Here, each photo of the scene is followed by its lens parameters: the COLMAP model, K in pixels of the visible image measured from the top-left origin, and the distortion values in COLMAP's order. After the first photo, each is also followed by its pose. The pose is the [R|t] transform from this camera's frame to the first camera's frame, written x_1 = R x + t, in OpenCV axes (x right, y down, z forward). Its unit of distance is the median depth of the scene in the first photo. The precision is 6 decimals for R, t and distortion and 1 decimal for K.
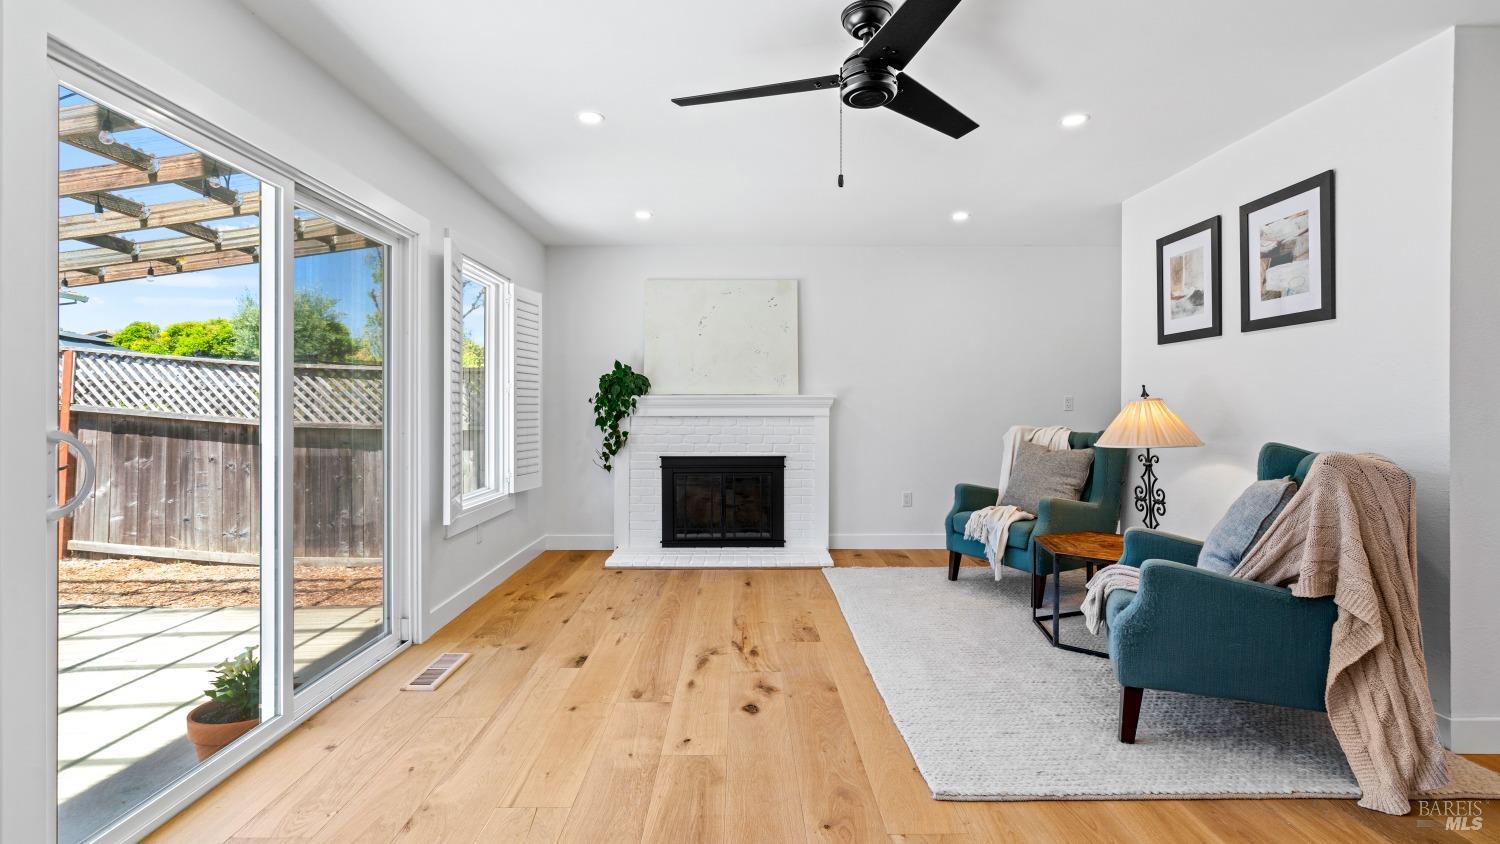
lens RADIAL K [[679.0, 0, 744.1], [0, 679.0, 402.9], [0, 0, 1]] dist [-0.009811, 0.005543]
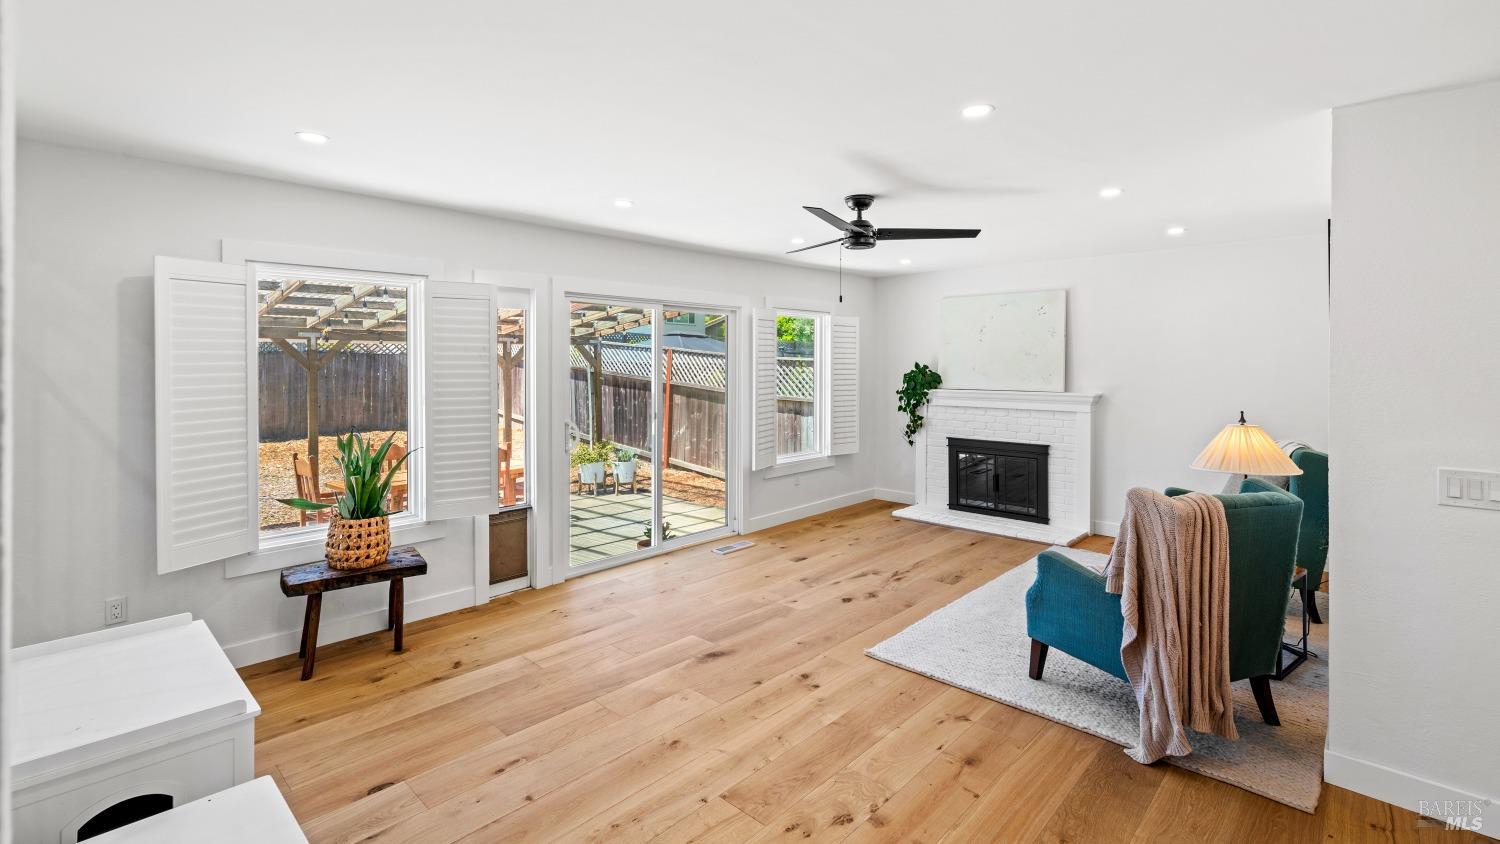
lens RADIAL K [[679.0, 0, 738.3], [0, 679.0, 350.7], [0, 0, 1]] dist [-0.009811, 0.005543]
pose [[0.716032, -0.011001, -0.697980, 0.751238], [0.003015, 0.999915, -0.012667, -0.106665], [0.698061, 0.006966, 0.716005, -0.290559]]
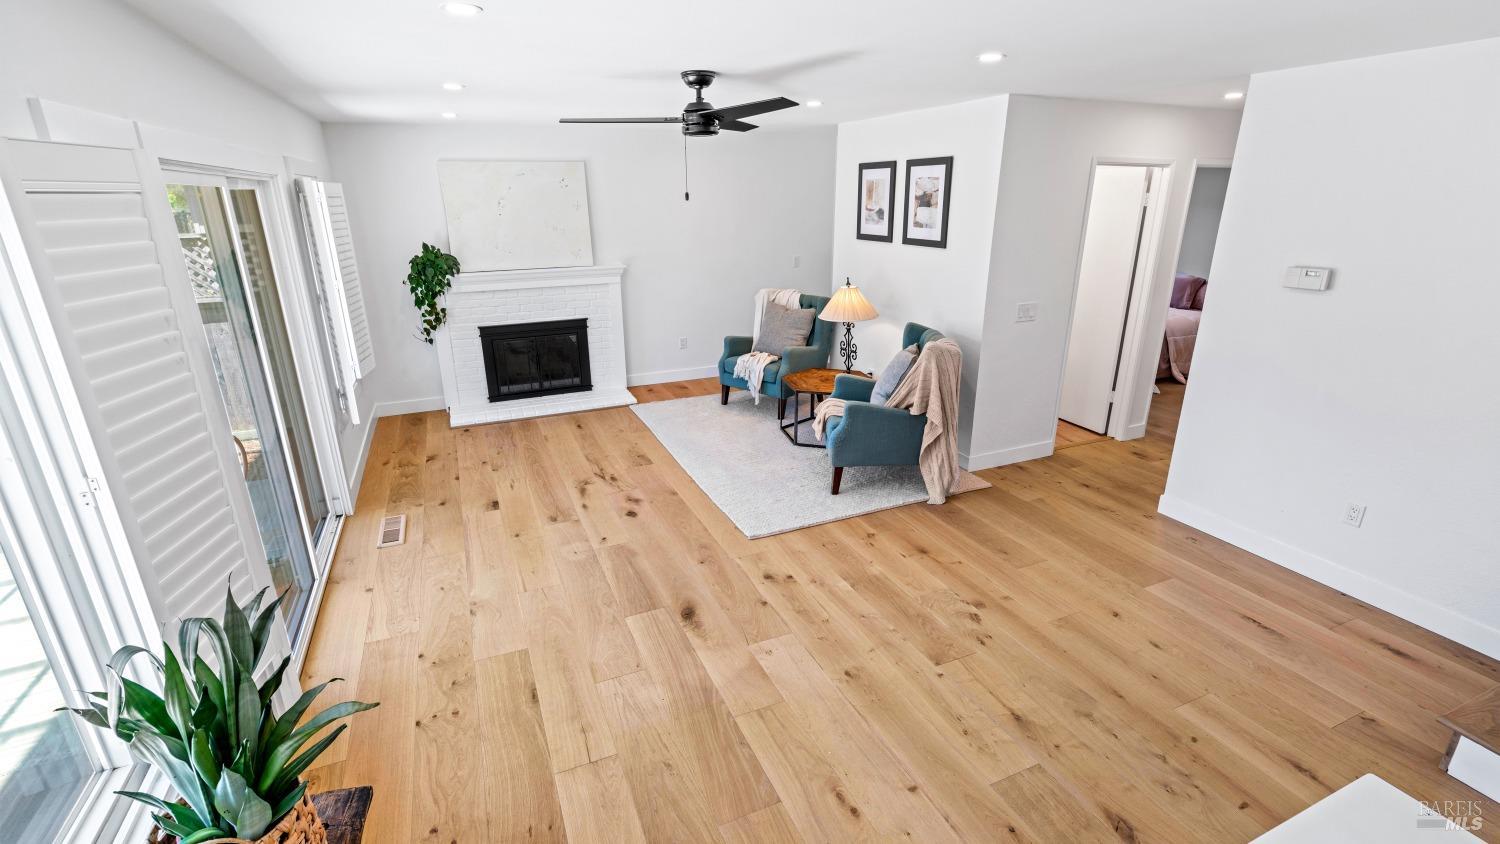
lens RADIAL K [[679.0, 0, 751.2], [0, 679.0, 419.1], [0, 0, 1]] dist [-0.009811, 0.005543]
pose [[0.917163, -0.132524, 0.375831, -0.233886], [0.005545, 0.947239, 0.320481, -0.214546], [-0.398474, -0.291849, 0.869507, -0.349039]]
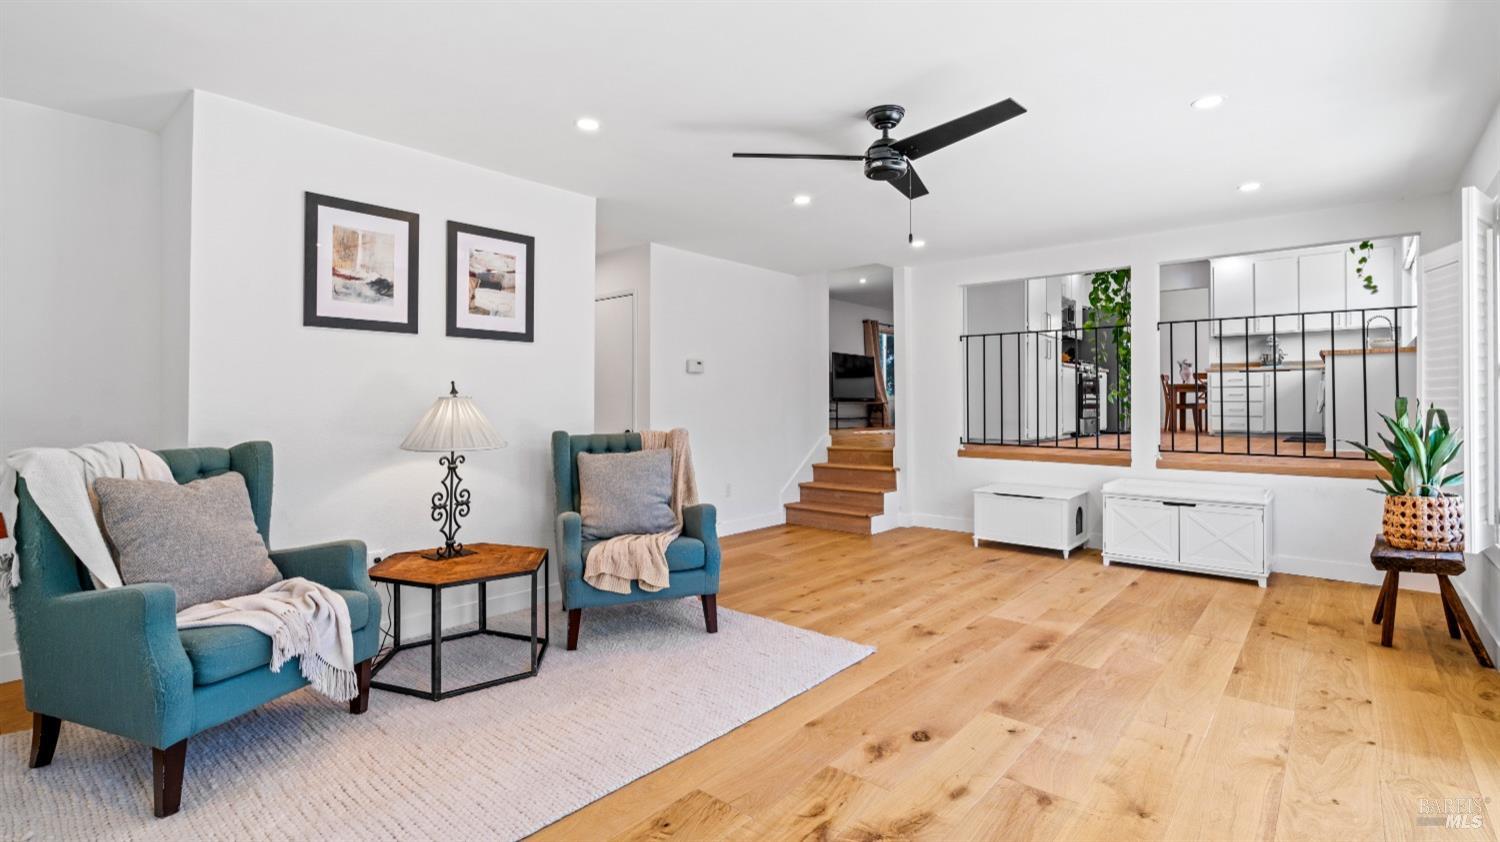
lens RADIAL K [[679.0, 0, 742.8], [0, 679.0, 398.3], [0, 0, 1]] dist [-0.009811, 0.005543]
pose [[-0.743895, 0.005893, 0.668271, -0.321694], [-0.002020, 0.999937, -0.011067, 0.005937], [-0.668294, -0.009582, -0.743836, 1.402065]]
